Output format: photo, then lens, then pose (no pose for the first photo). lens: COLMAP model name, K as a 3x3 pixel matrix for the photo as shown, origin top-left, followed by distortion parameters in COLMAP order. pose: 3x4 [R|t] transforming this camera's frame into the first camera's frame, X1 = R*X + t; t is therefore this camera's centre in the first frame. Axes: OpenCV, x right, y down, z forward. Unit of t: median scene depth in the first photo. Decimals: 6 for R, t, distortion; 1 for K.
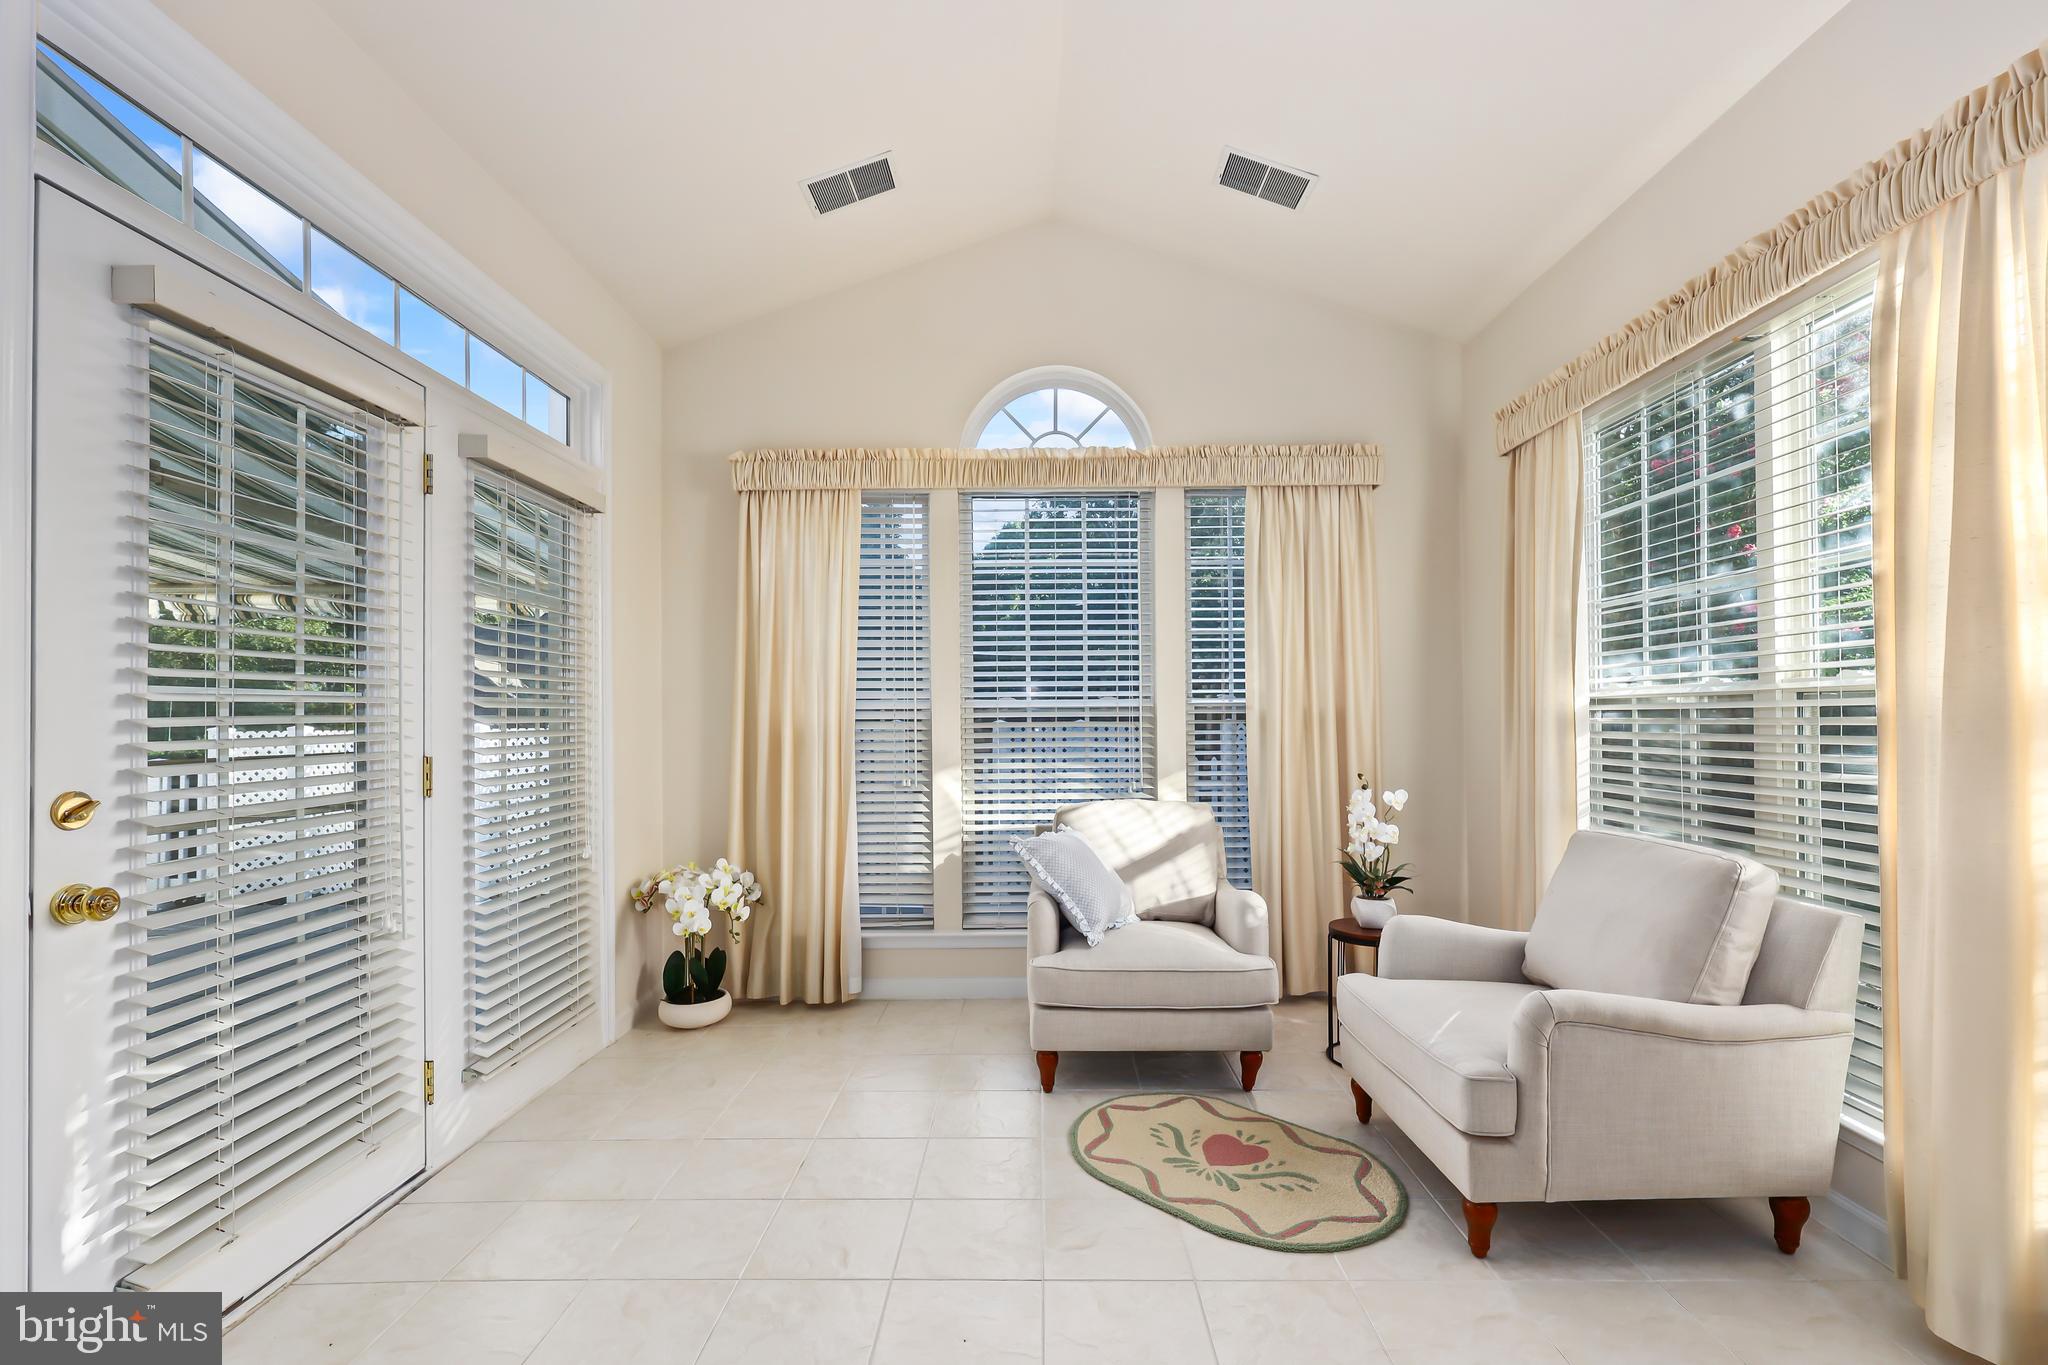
lens RADIAL K [[868.2, 0, 1019.9], [0, 868.2, 700.7], [0, 0, 1]] dist [-0.001386, -0.000096]
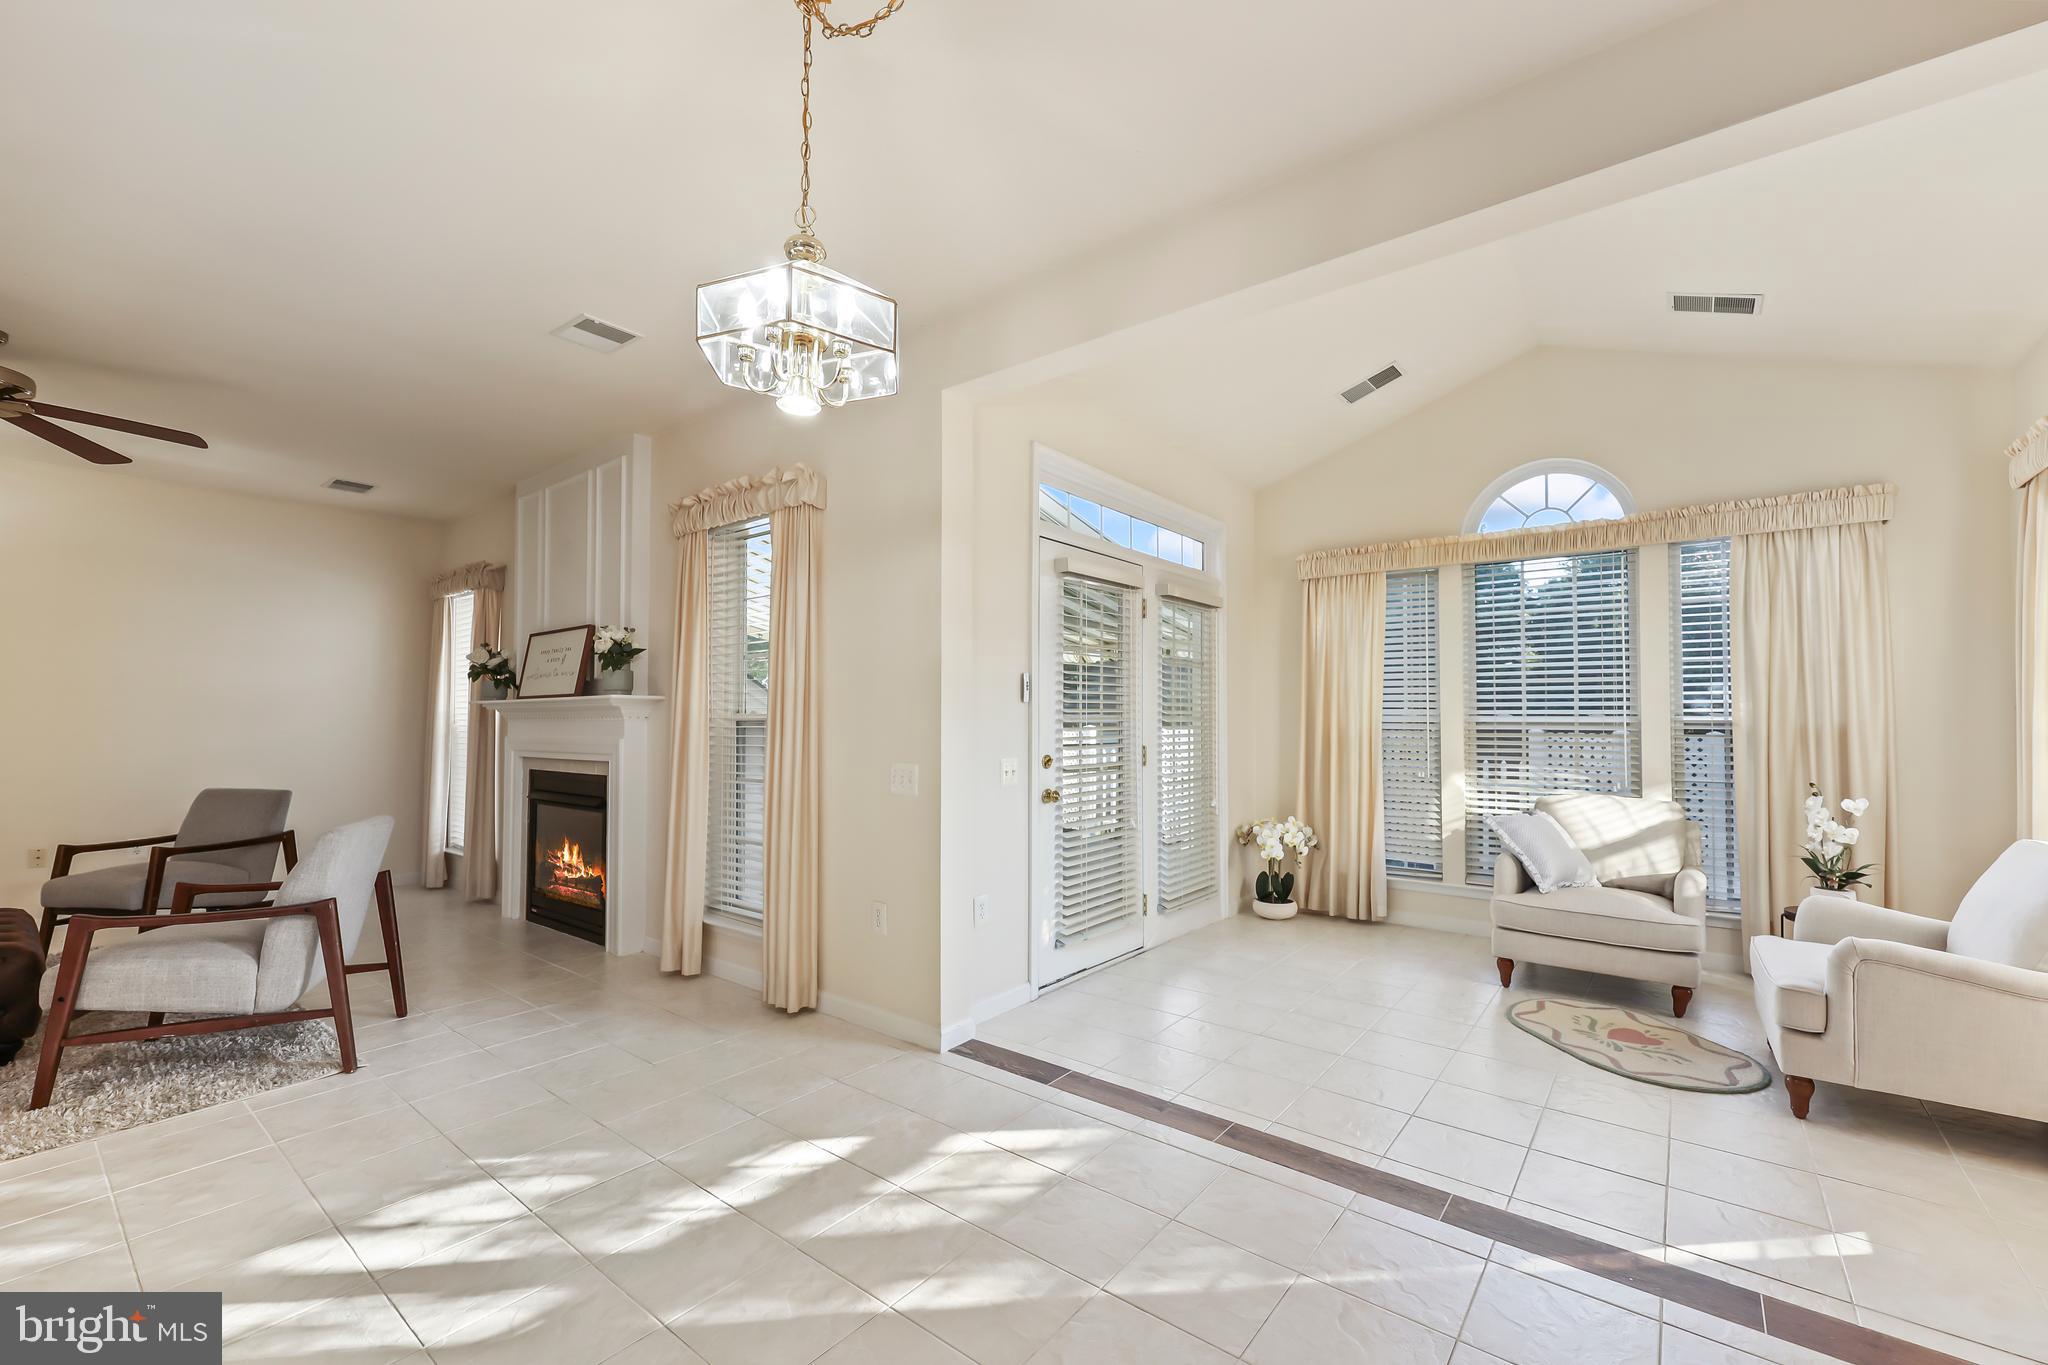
lens RADIAL K [[845.2, 0, 1025.6], [0, 845.2, 706.4], [0, 0, 1]] dist [0.001625, 0.000027]
pose [[0.788164, 0.000032, -0.615466, 0.238185], [0.003966, 0.999979, 0.005131, -0.029569], [0.615453, -0.006485, 0.788147, -0.544596]]
